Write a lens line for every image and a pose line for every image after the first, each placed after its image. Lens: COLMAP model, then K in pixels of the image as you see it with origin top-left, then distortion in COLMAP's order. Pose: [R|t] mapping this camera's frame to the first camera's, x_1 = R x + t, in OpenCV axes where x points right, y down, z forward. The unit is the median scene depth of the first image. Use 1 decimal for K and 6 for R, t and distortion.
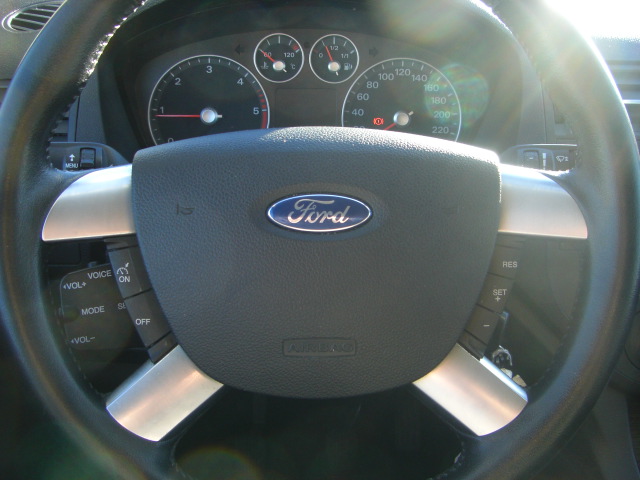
lens RADIAL K [[697.0, 0, 320.0], [0, 697.0, 240.0], [0, 0, 1]] dist [-0.160694, 0.056612]
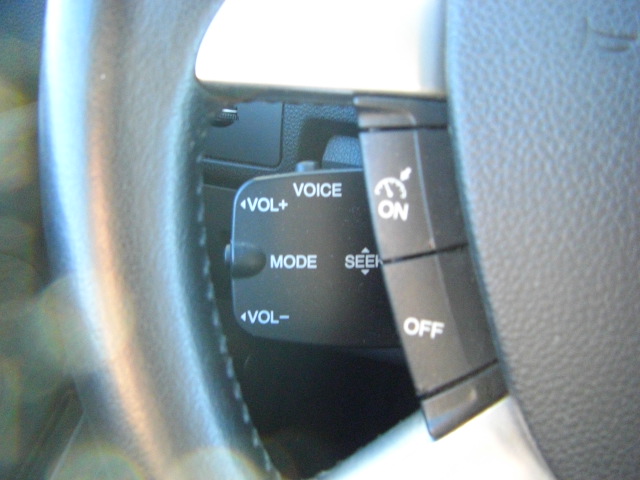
lens RADIAL K [[697.0, 0, 320.0], [0, 697.0, 240.0], [0, 0, 1]] dist [-0.160694, 0.056612]
pose [[0.953161, 0.163998, -0.254142, -0.221347], [-0.139912, 0.984008, 0.110240, 0.036238], [0.268157, -0.069519, 0.960864, 0.616623]]
